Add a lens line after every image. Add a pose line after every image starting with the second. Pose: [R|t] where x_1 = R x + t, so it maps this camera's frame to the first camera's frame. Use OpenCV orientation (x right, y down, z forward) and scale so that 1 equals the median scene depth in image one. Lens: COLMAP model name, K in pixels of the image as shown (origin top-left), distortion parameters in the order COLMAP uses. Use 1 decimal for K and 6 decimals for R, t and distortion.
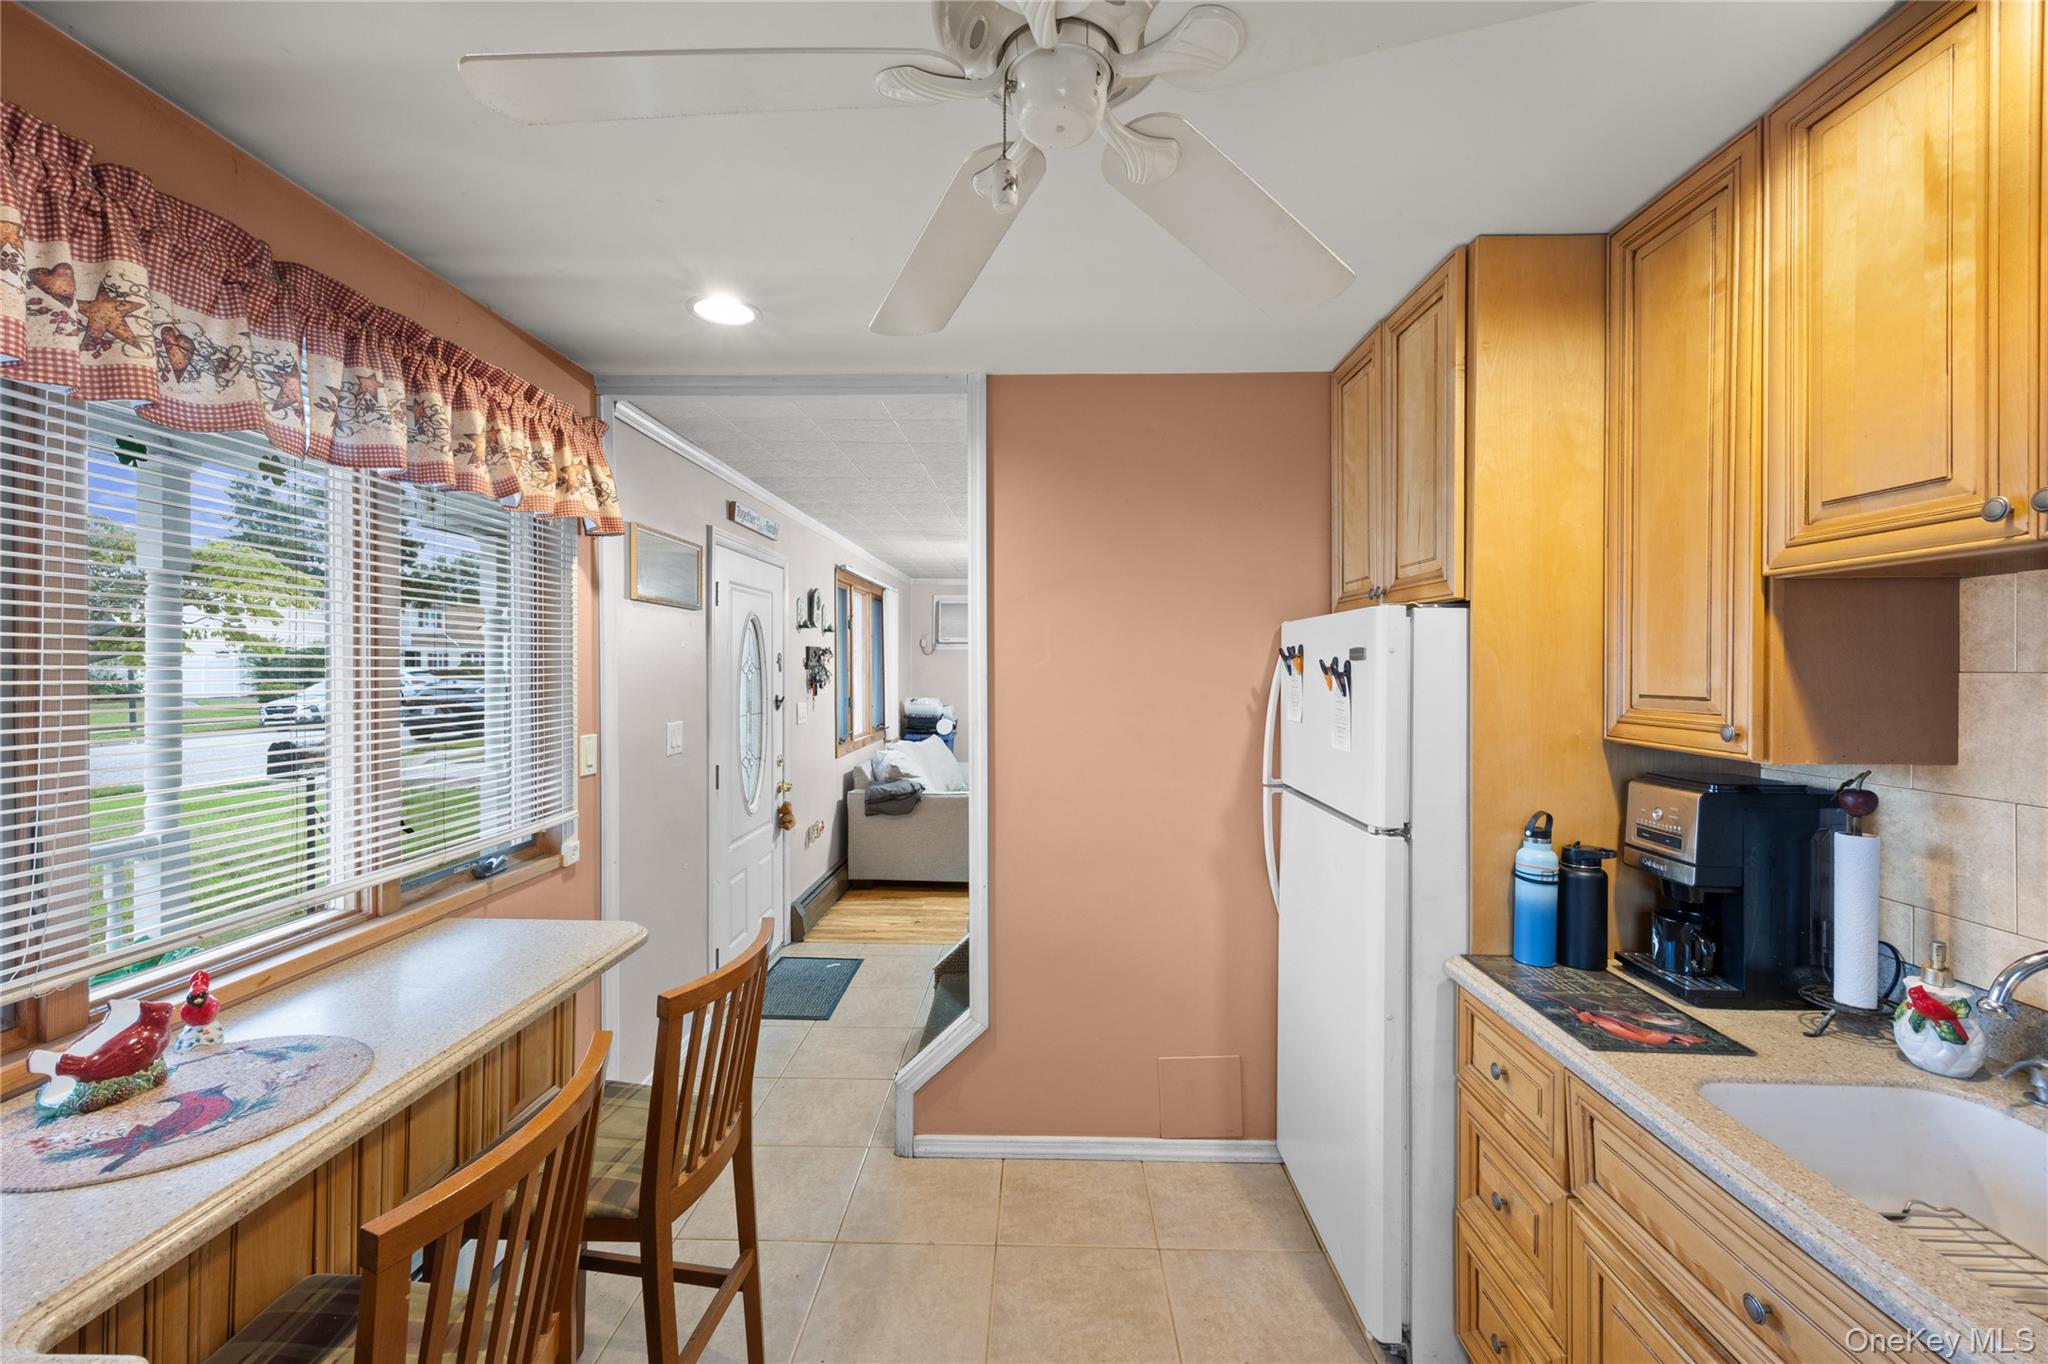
lens RADIAL K [[833.9, 0, 1028.2], [0, 833.9, 673.2], [0, 0, 1]] dist [0.009043, -0.001322]
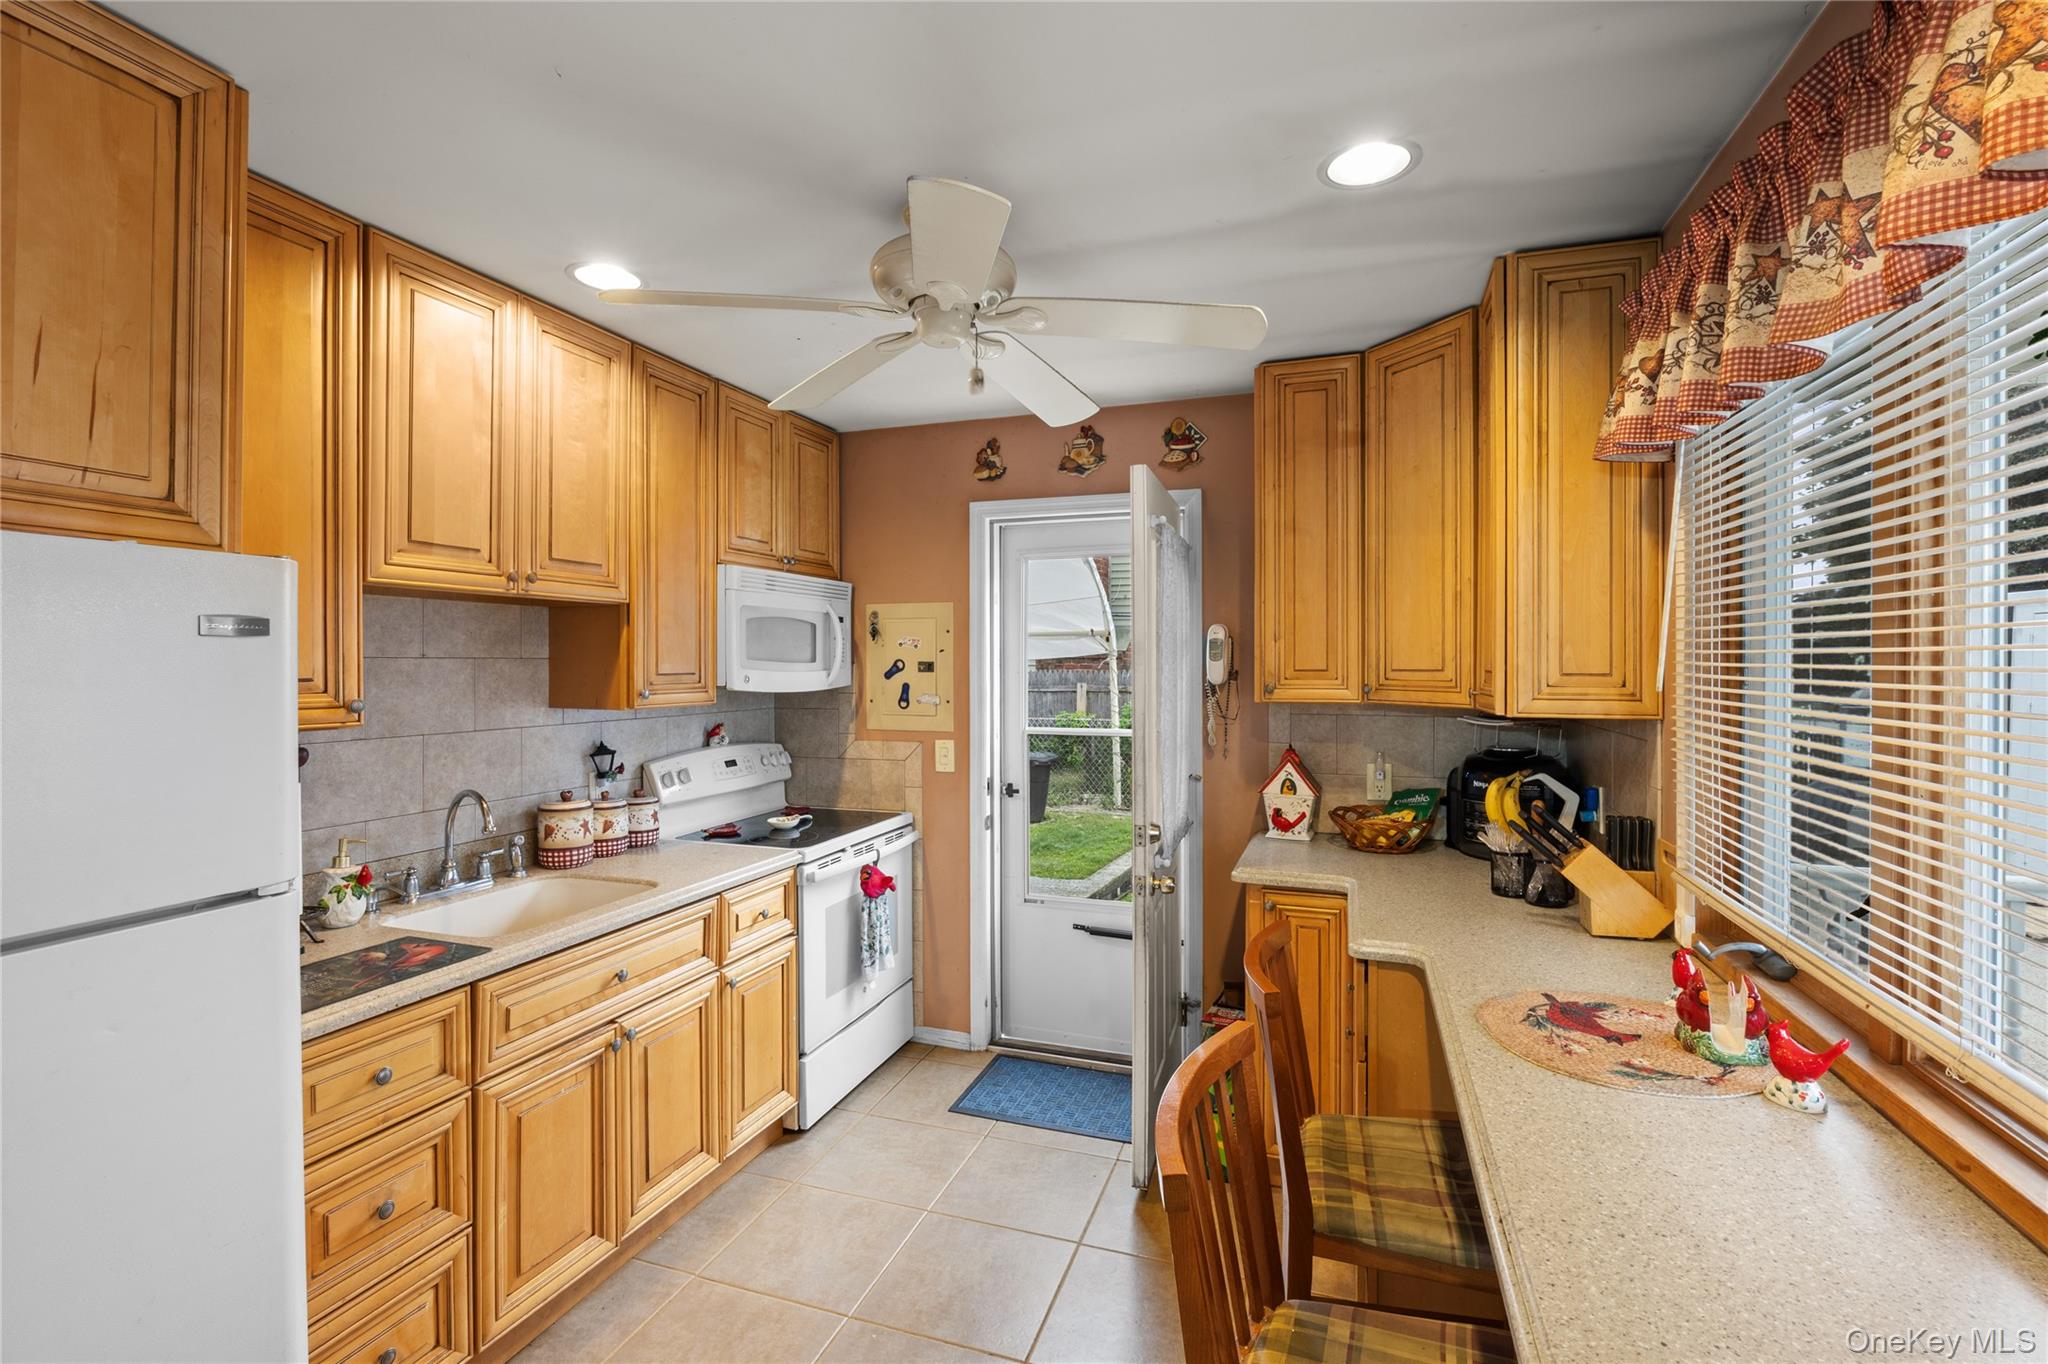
lens RADIAL K [[912.2, 0, 1019.7], [0, 912.2, 666.9], [0, 0, 1]] dist [-0.005148, 0.000042]
pose [[-0.952937, -0.004757, 0.303130, -0.459096], [-0.001629, 0.999943, 0.010571, -0.000234], [-0.303163, 0.009579, -0.952891, 1.844218]]
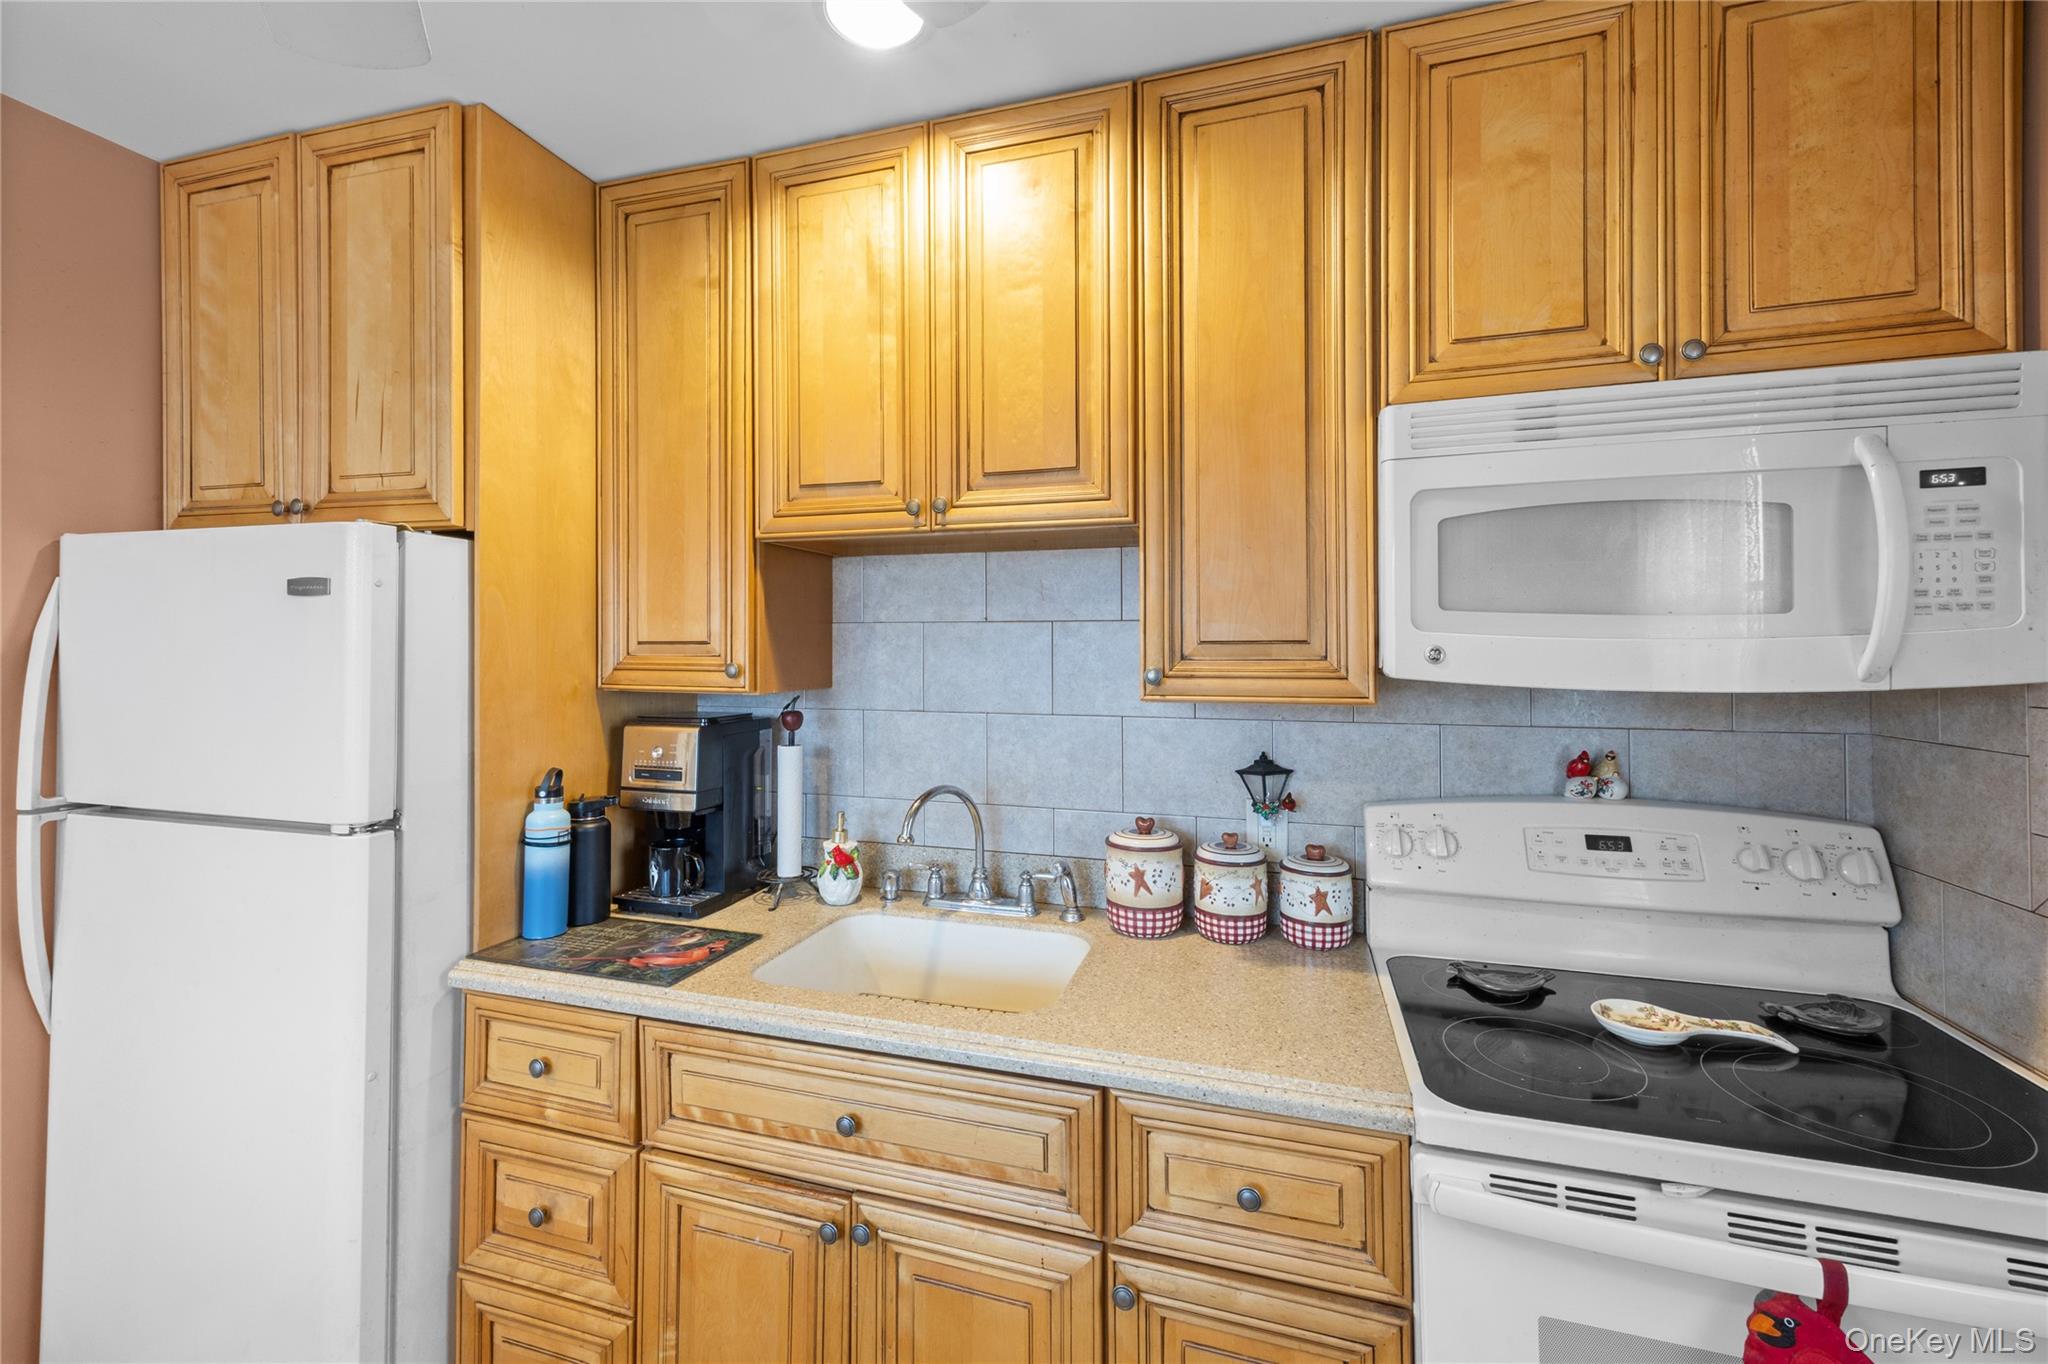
lens RADIAL K [[833.9, 0, 1044.2], [0, 833.9, 642.9], [0, 0, 1]] dist [0.009043, -0.001322]
pose [[0.254336, 0.004737, 0.967104, -0.163948], [0.006295, 0.999959, -0.006554, 0.041506], [-0.967095, 0.007755, 0.254296, 0.273188]]
